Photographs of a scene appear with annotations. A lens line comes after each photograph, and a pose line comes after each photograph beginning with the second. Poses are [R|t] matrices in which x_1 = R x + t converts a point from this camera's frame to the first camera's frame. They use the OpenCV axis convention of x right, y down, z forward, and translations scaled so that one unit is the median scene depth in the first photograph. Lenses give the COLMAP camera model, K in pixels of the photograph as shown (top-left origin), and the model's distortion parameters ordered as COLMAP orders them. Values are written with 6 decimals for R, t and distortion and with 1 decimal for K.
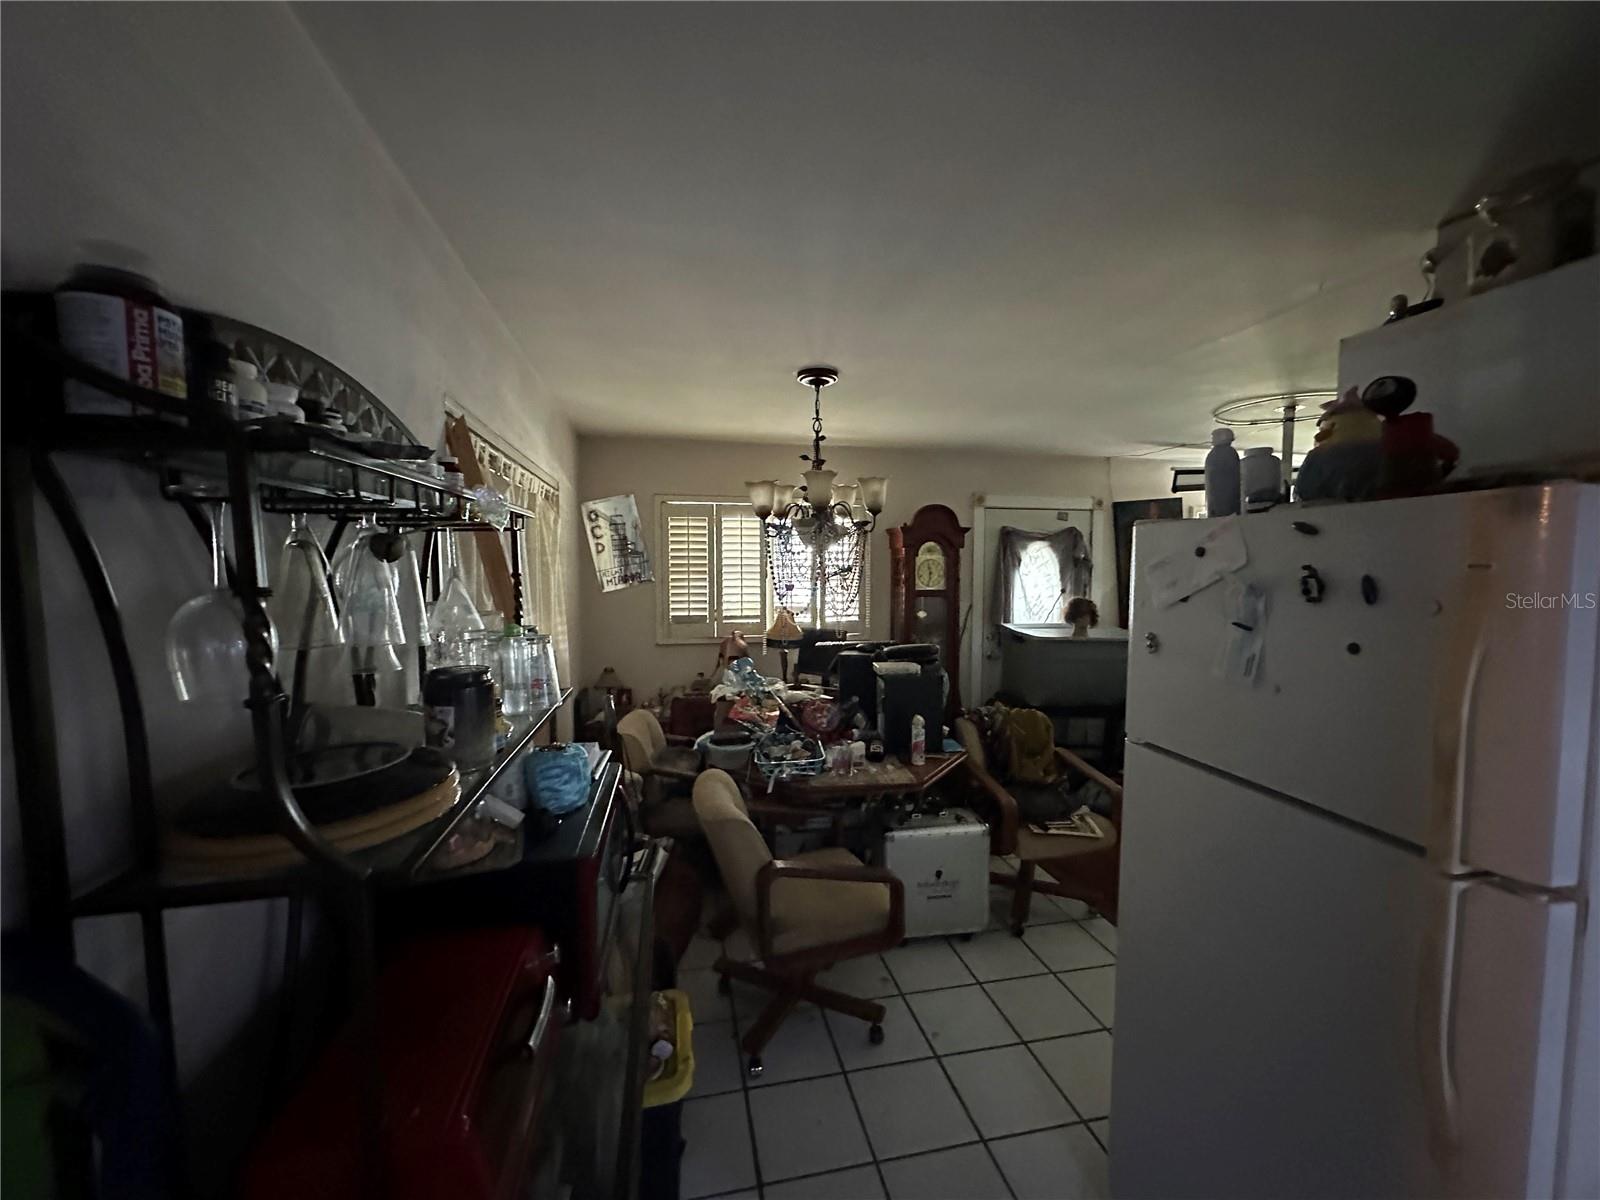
lens RADIAL K [[634.5, 0, 794.9], [0, 634.5, 598.7], [0, 0, 1]] dist [-0.000456, 0.000446]
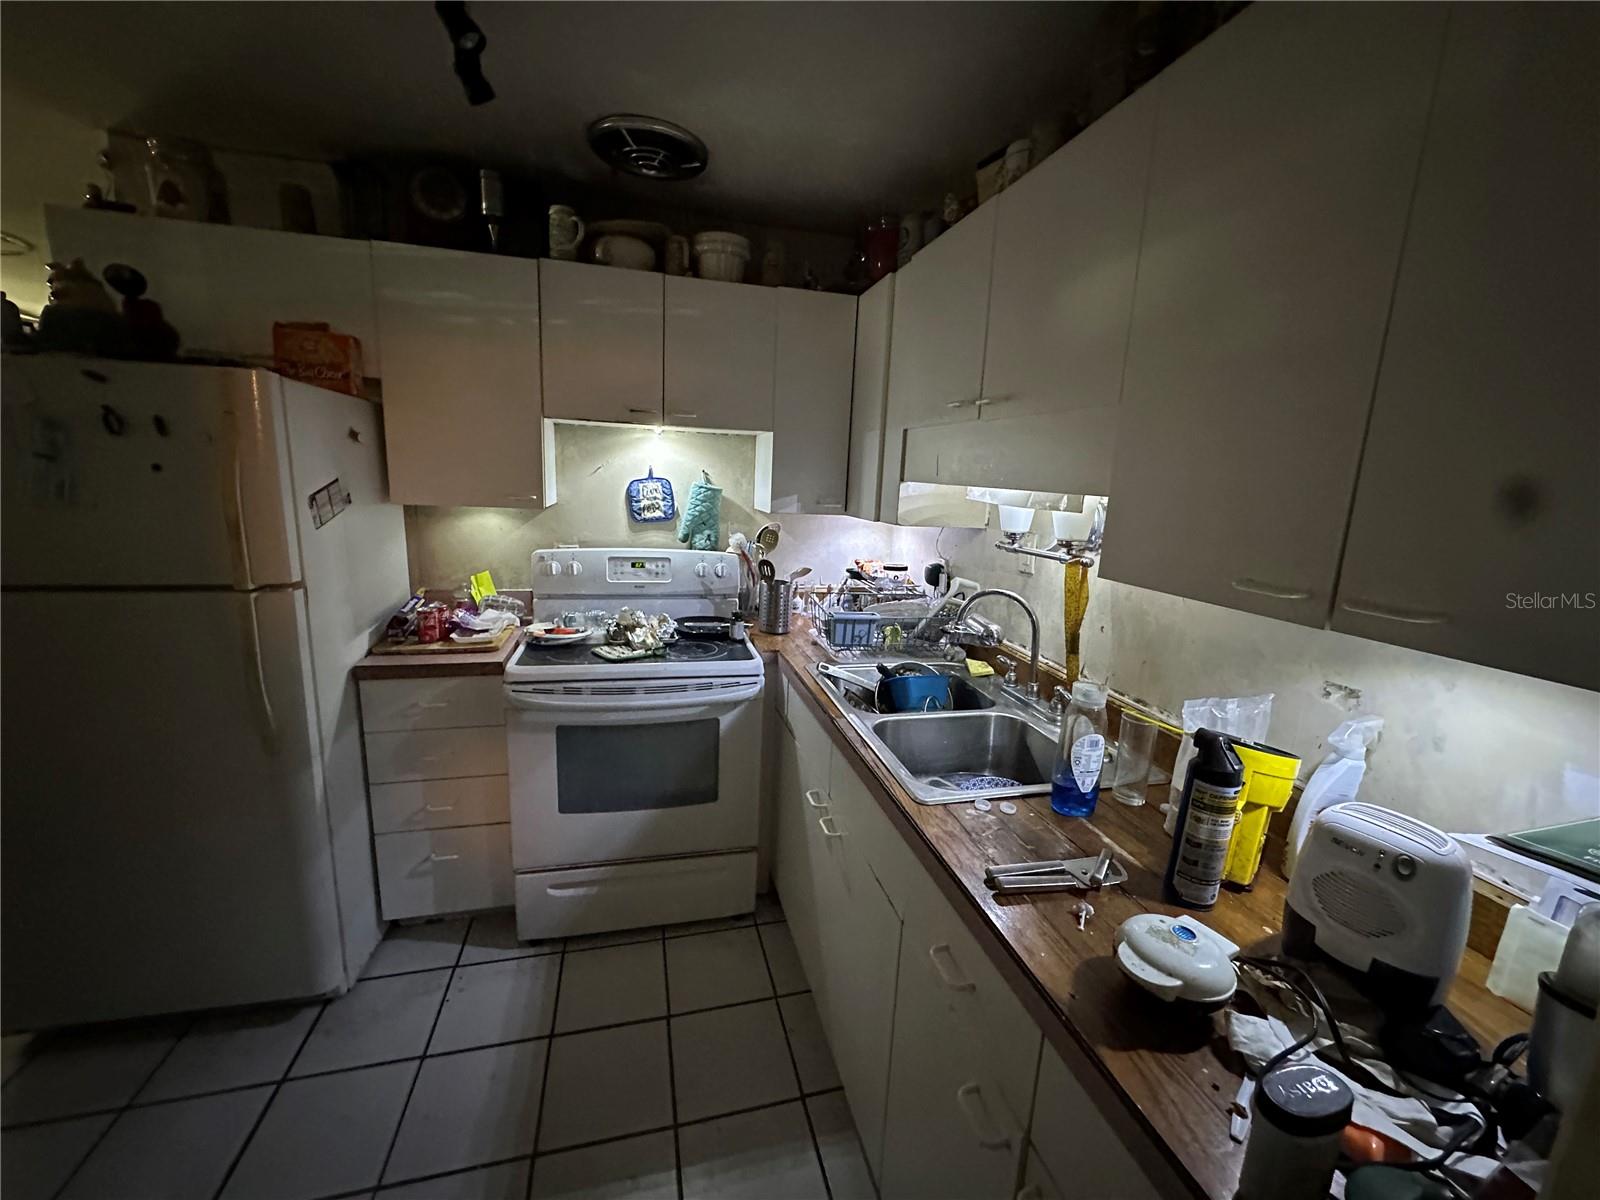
lens RADIAL K [[634.5, 0, 794.9], [0, 634.5, 598.7], [0, 0, 1]] dist [-0.000456, 0.000446]
pose [[-0.040298, -0.195745, 0.979827, -0.585249], [0.017595, 0.980332, 0.196569, 0.102455], [-0.999033, 0.025161, -0.036062, -0.351006]]
